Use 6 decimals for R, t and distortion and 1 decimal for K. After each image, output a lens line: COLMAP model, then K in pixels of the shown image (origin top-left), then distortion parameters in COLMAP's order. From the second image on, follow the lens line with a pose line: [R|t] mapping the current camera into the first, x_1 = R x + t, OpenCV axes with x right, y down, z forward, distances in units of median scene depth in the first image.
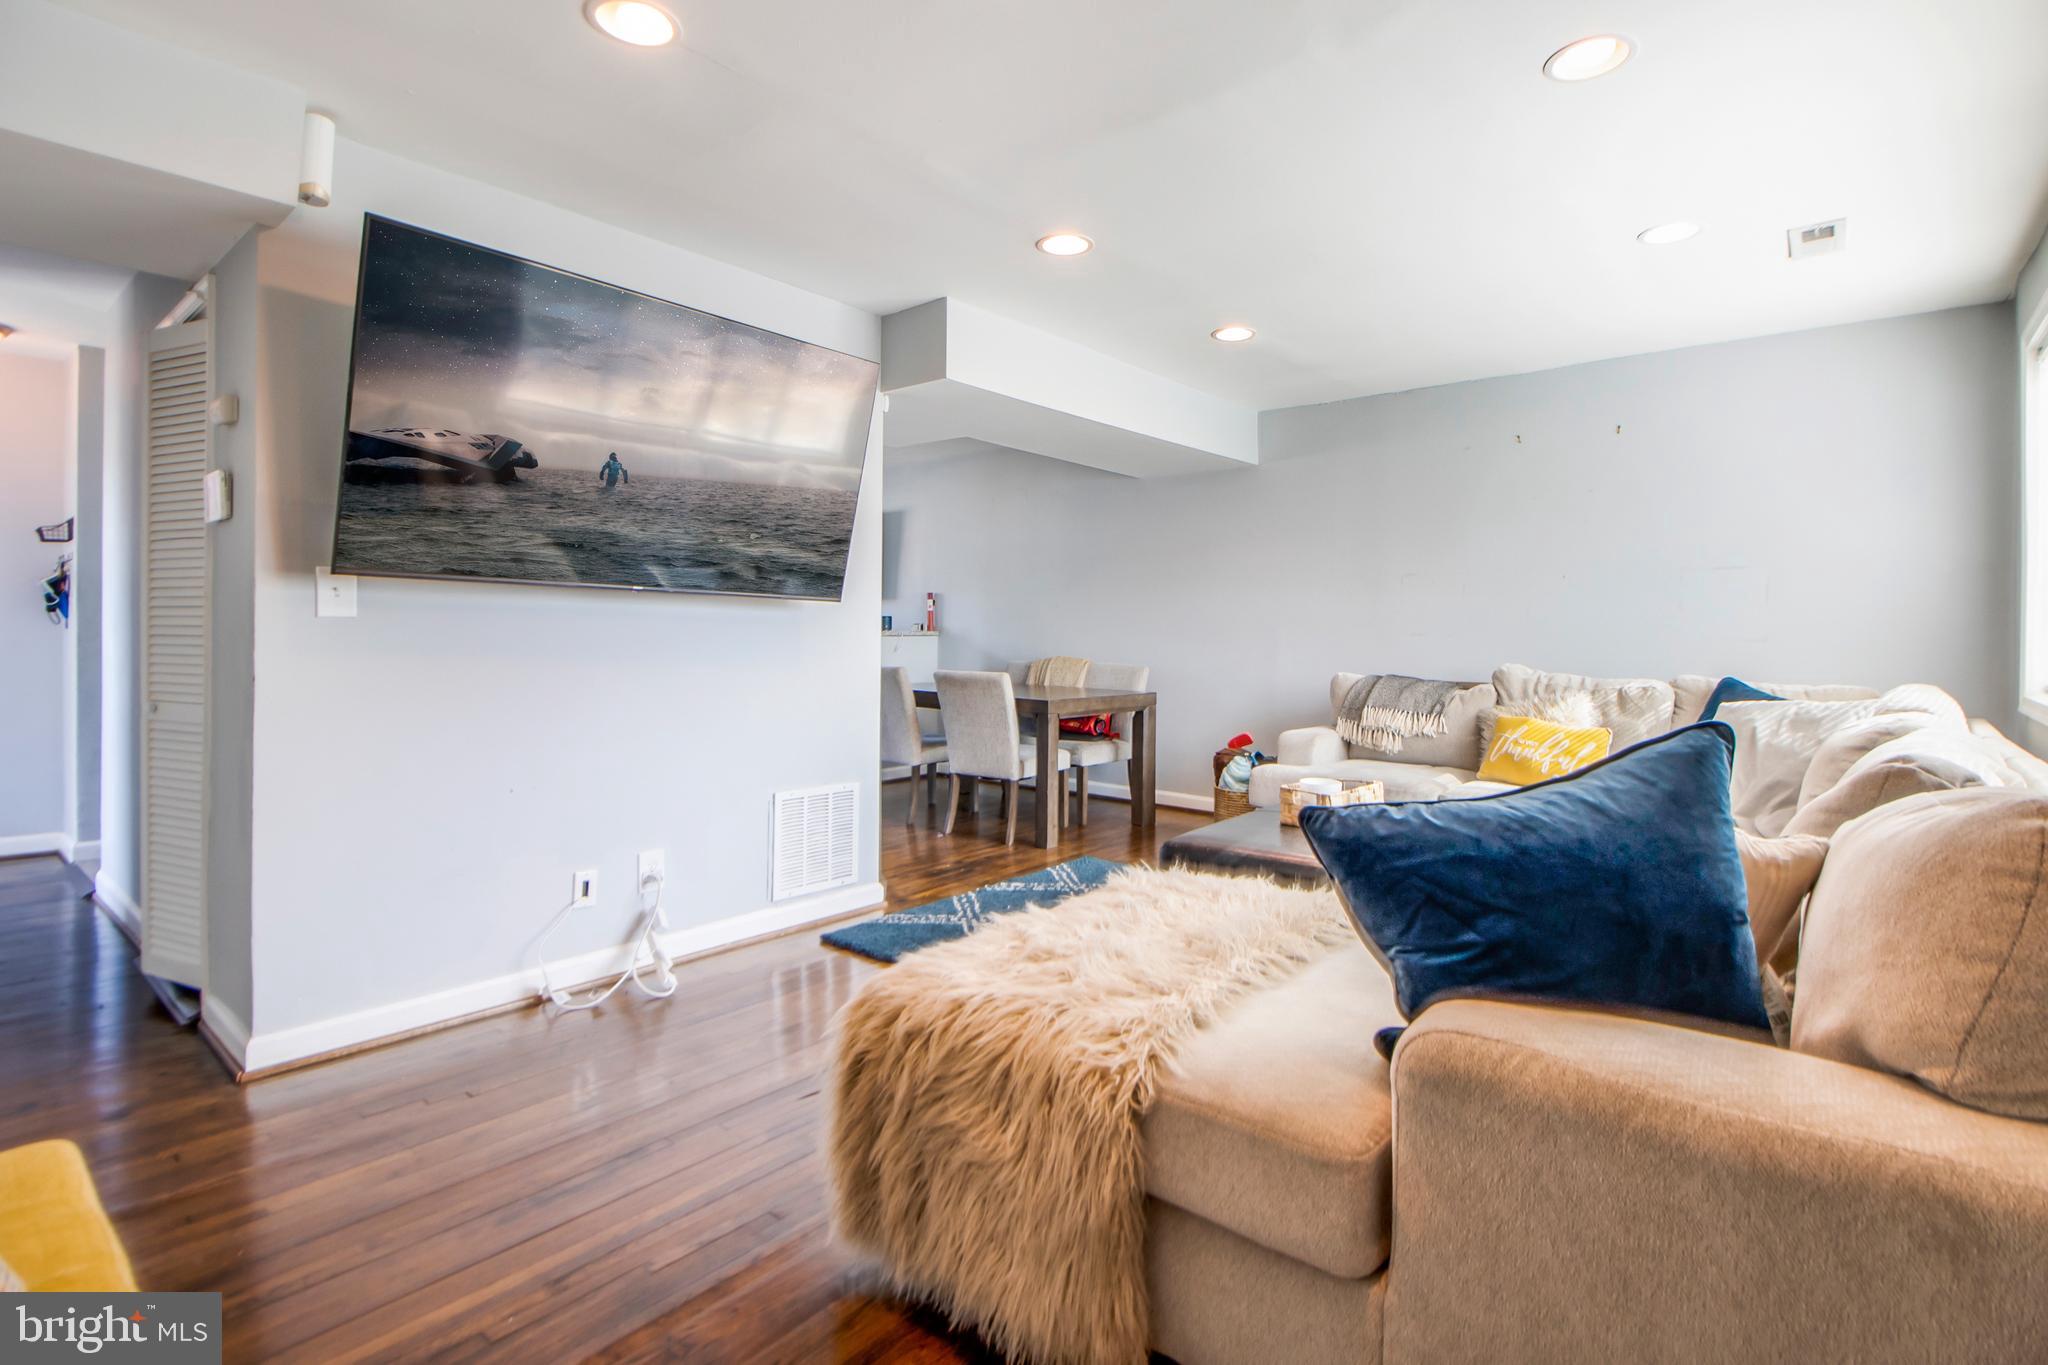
lens RADIAL K [[973.3, 0, 1026.9], [0, 973.3, 638.1], [0, 0, 1]] dist [0.002750, -0.008728]
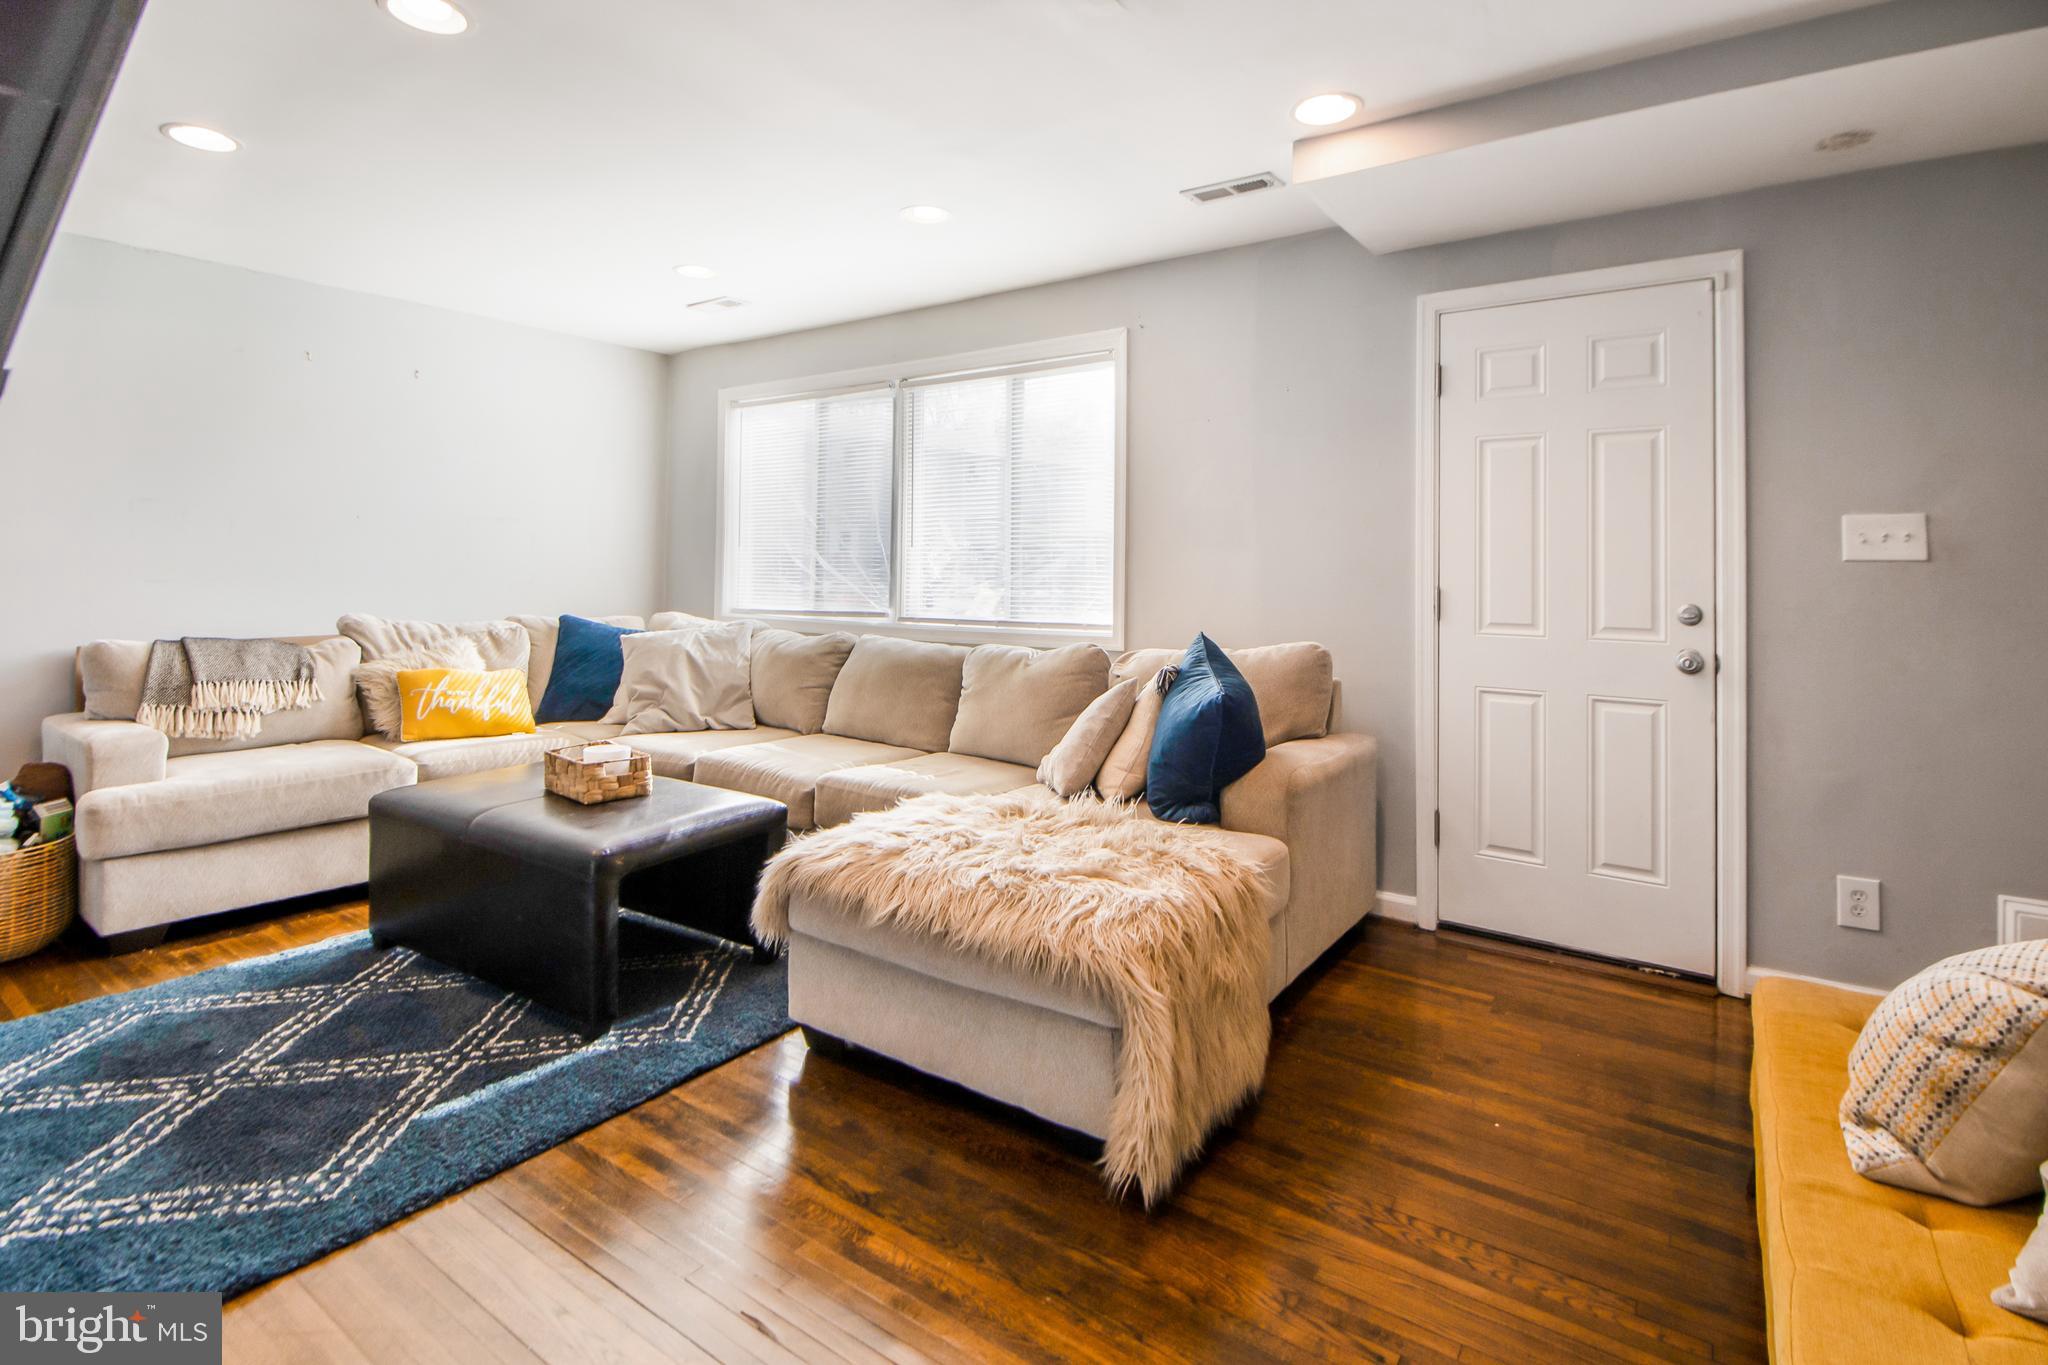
lens RADIAL K [[994.8, 0, 1029.8], [0, 994.8, 540.6], [0, 0, 1]] dist [0.017828, -0.015591]
pose [[-0.078942, 0.019451, 0.996689, -0.446497], [-0.002518, 0.999803, -0.019712, -0.023242], [-0.996876, -0.004066, -0.078877, 0.433177]]
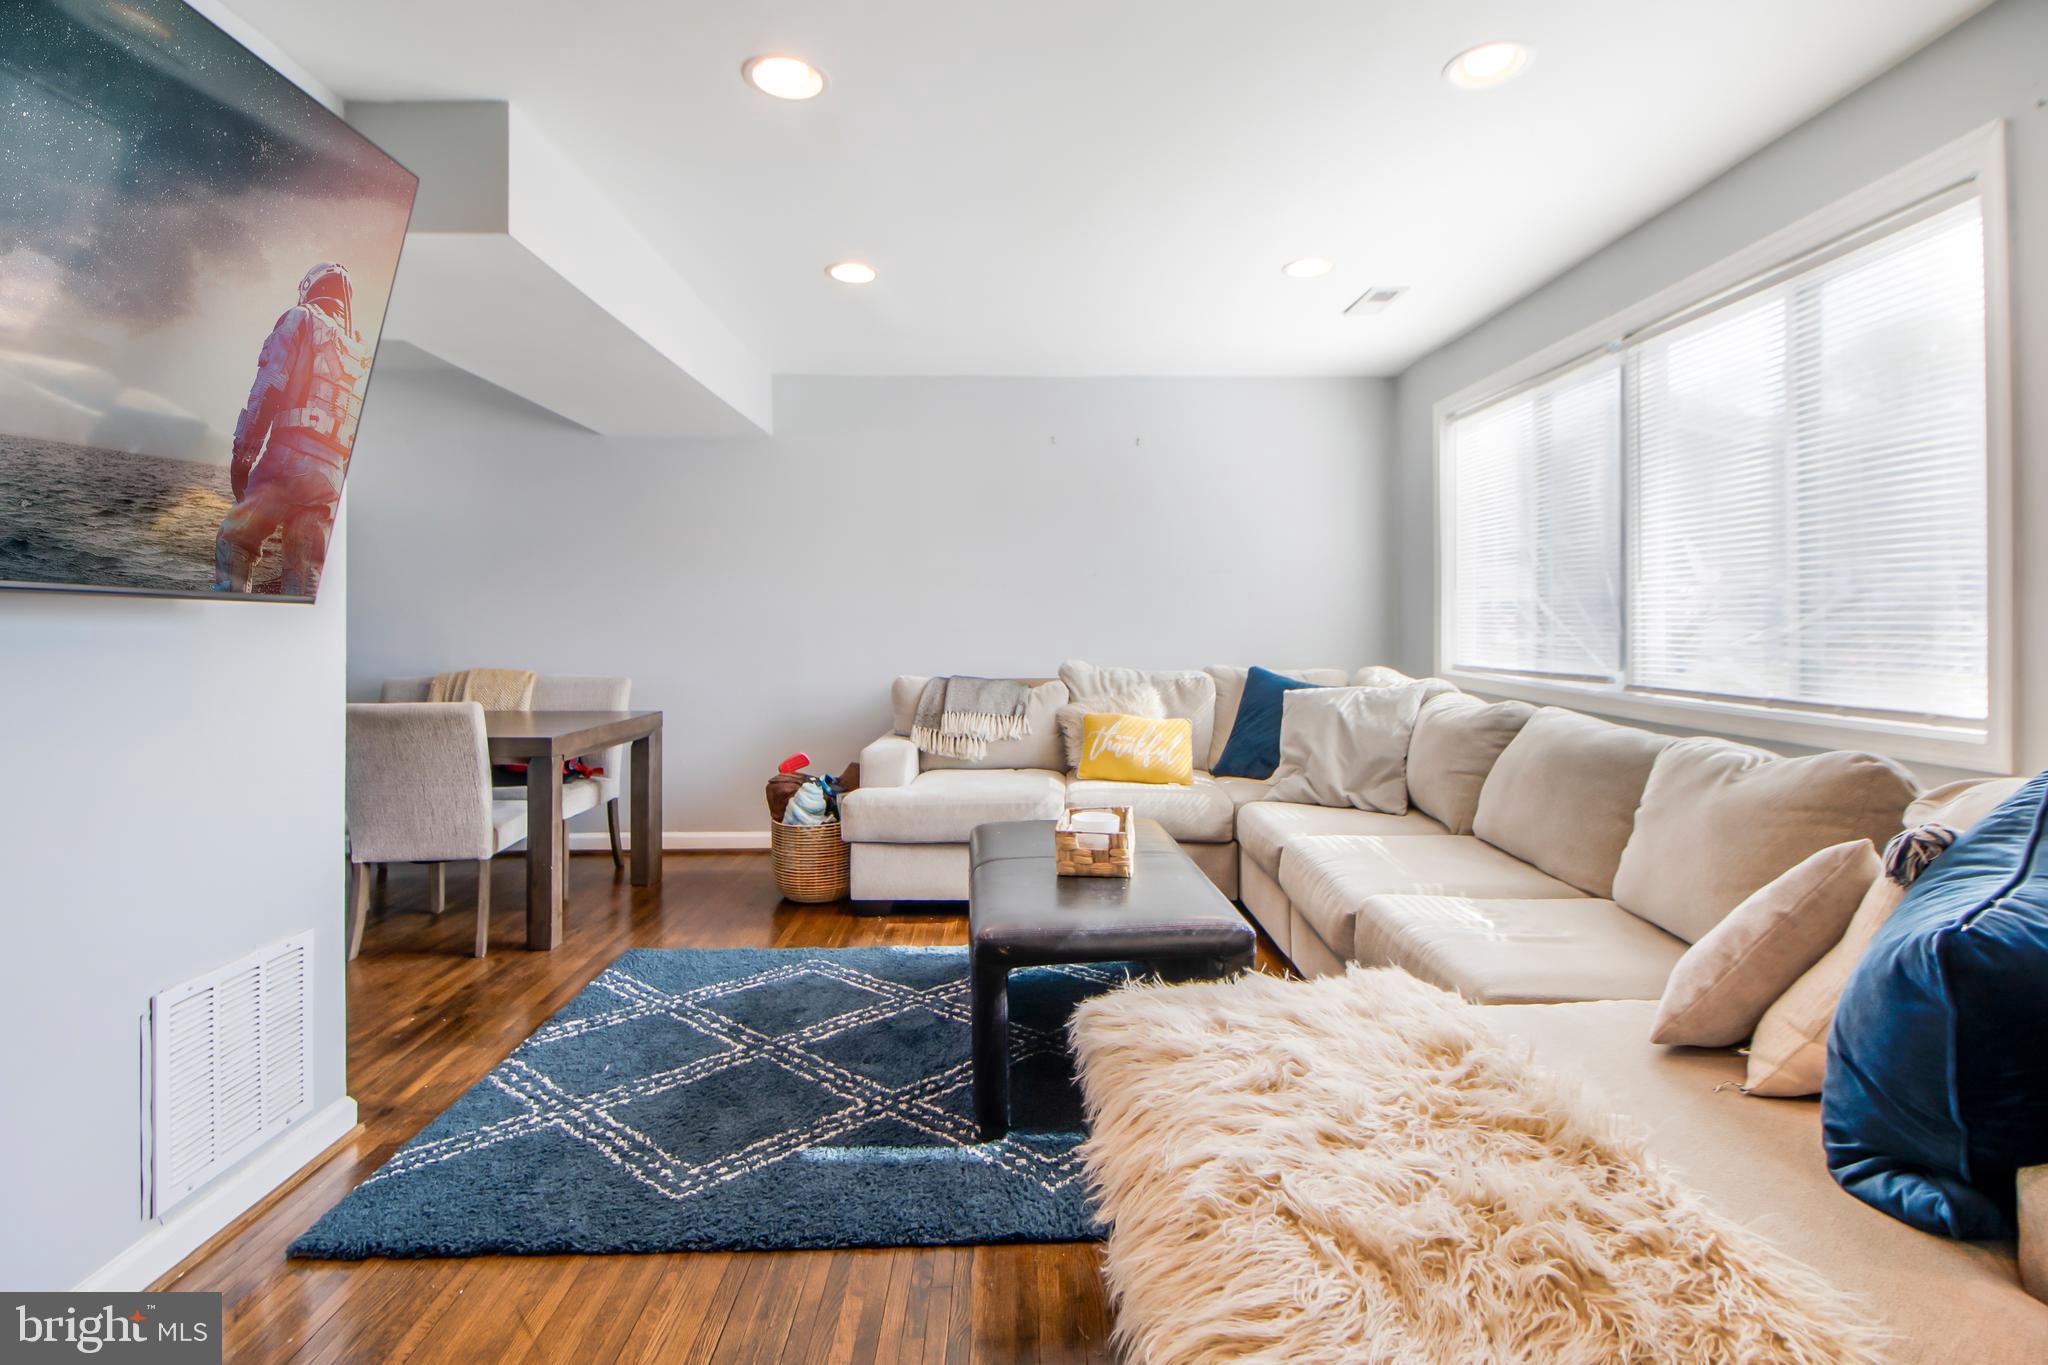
lens RADIAL K [[957.2, 0, 1038.4], [0, 957.2, 611.0], [0, 0, 1]] dist [0.002275, -0.009462]
pose [[0.746274, -0.007089, 0.665601, -0.185089], [0.015169, 0.999865, -0.006358, -0.018328], [-0.665466, 0.014841, 0.746280, 0.263791]]
